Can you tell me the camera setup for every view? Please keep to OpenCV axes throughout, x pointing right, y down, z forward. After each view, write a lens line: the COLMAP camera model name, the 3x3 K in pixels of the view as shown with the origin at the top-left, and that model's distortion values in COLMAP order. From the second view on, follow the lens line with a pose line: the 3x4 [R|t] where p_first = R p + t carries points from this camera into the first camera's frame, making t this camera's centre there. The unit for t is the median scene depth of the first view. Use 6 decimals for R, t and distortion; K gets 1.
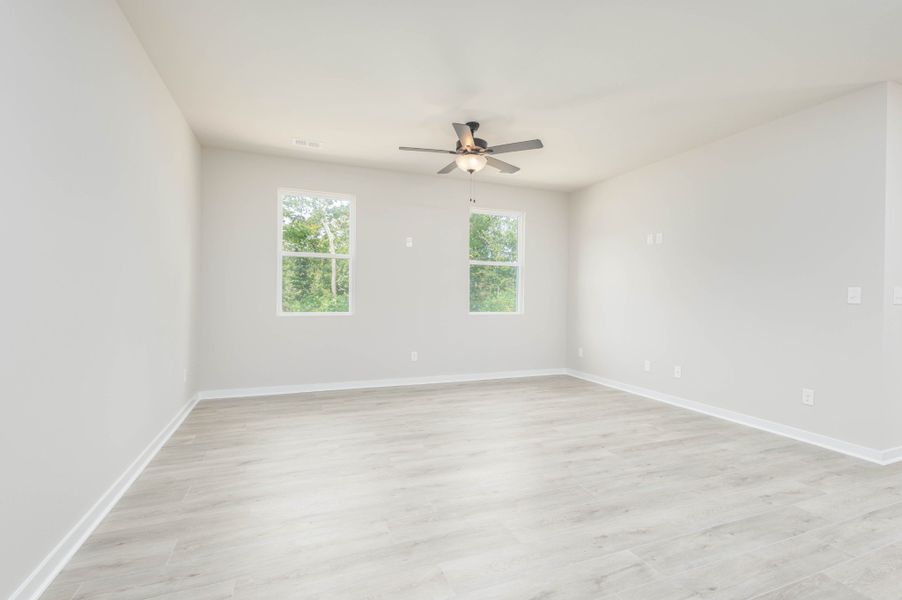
lens RADIAL K [[415.3, 0, 451.0], [0, 415.3, 300.0], [0, 0, 1]] dist [0.000965, 0.000251]
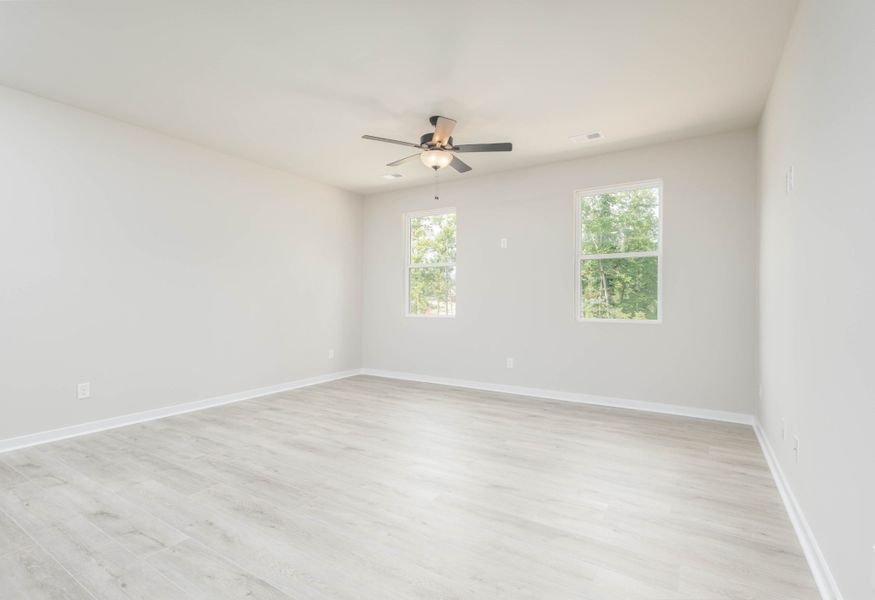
lens RADIAL K [[416.1, 0, 437.5], [0, 416.1, 300.0], [0, 0, 1]] dist [0.001844, 0.000030]
pose [[0.594896, -0.007583, -0.803767, 0.813702], [-0.005783, 0.999889, -0.013713, 0.008366], [0.803782, 0.012806, 0.594786, 0.432123]]
